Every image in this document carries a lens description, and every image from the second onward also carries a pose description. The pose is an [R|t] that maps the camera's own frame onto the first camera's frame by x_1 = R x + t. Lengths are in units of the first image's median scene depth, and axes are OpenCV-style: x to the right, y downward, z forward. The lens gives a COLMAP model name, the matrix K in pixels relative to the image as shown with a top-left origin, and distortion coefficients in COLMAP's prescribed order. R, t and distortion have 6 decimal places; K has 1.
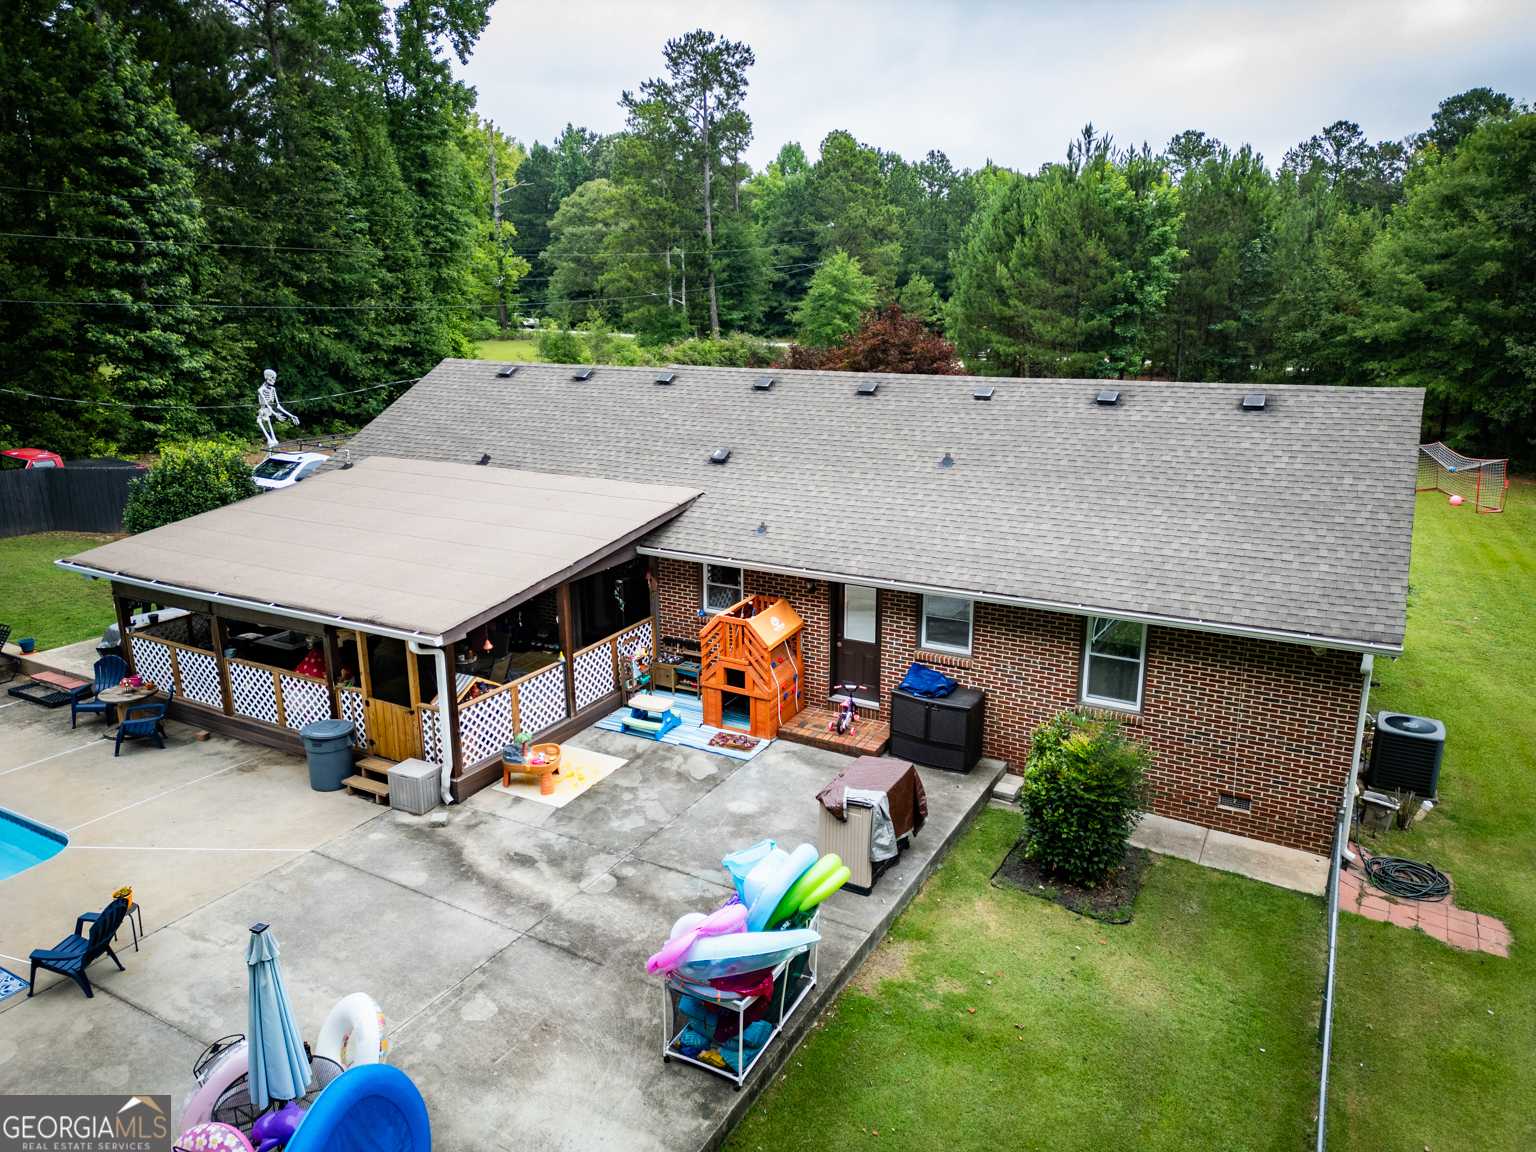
lens RADIAL K [[1072.1, 0, 764.6], [0, 1072.1, 578.3], [0, 0, 1]] dist [0.072720, -0.064218]
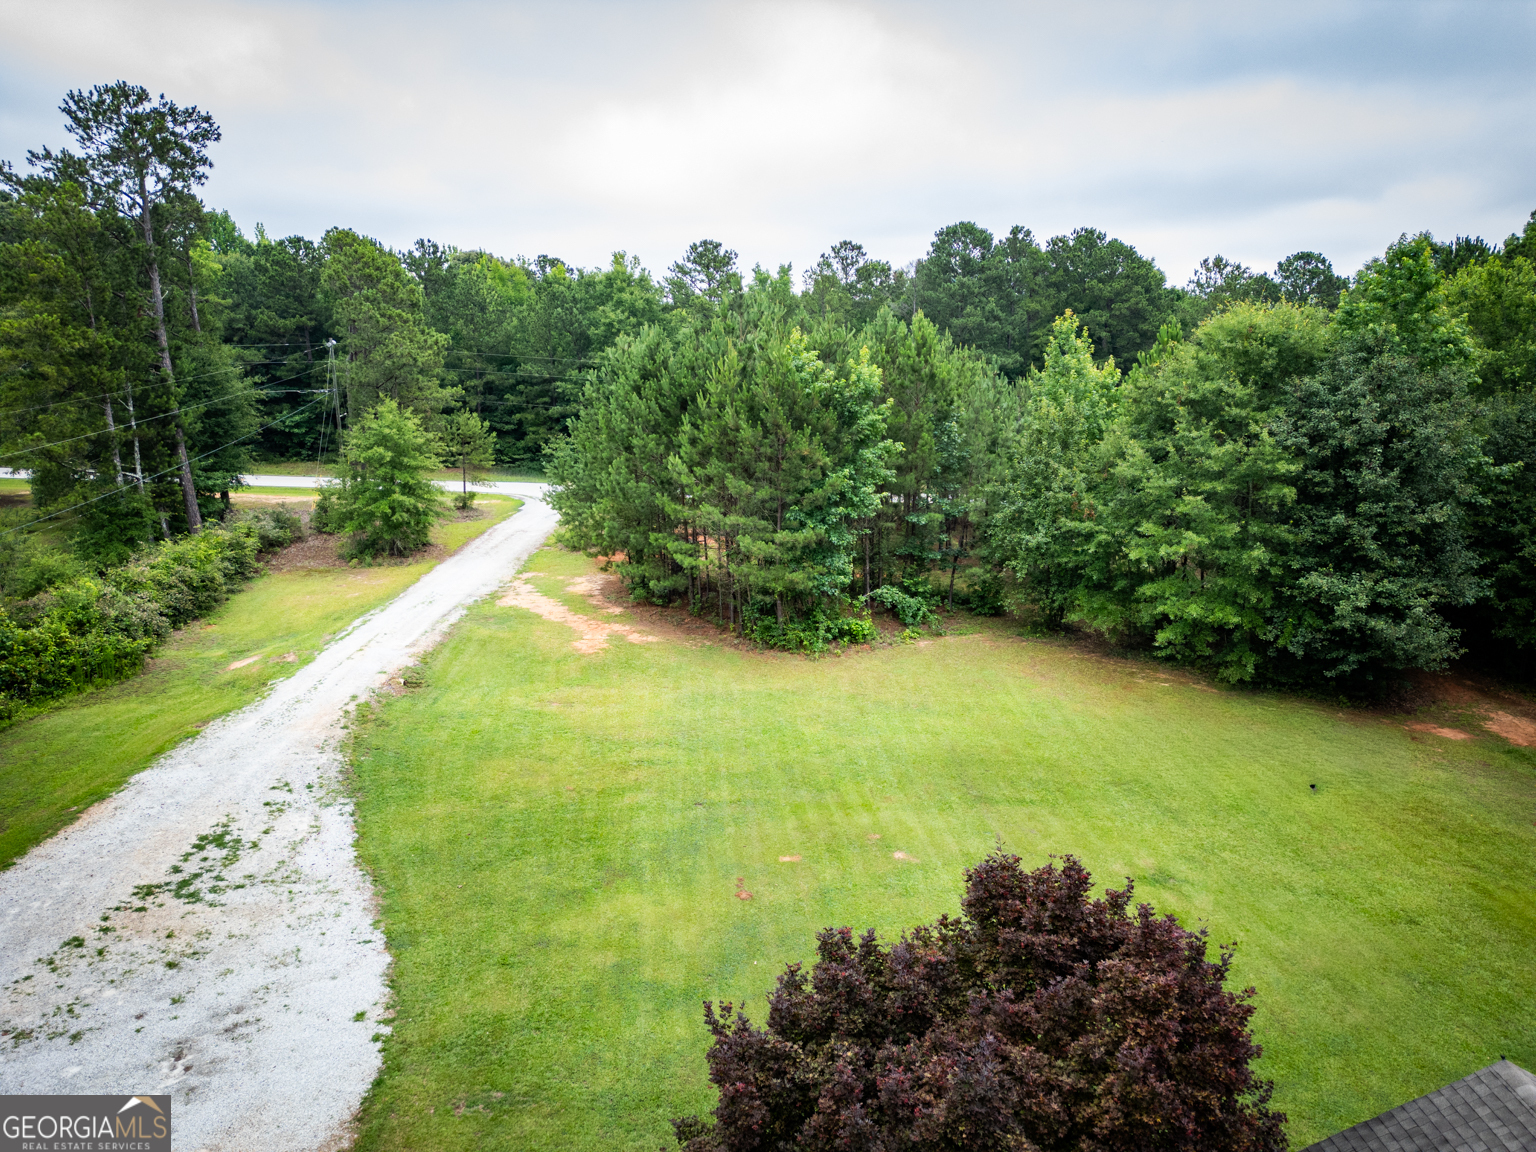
lens RADIAL K [[1072.1, 0, 767.8], [0, 1072.1, 572.6], [0, 0, 1]] dist [0.072720, -0.064218]
pose [[0.865653, -0.105936, 0.489309, -0.076882], [0.127638, 0.991759, -0.011091, -0.142609], [-0.484101, 0.072056, 0.872040, 0.234356]]
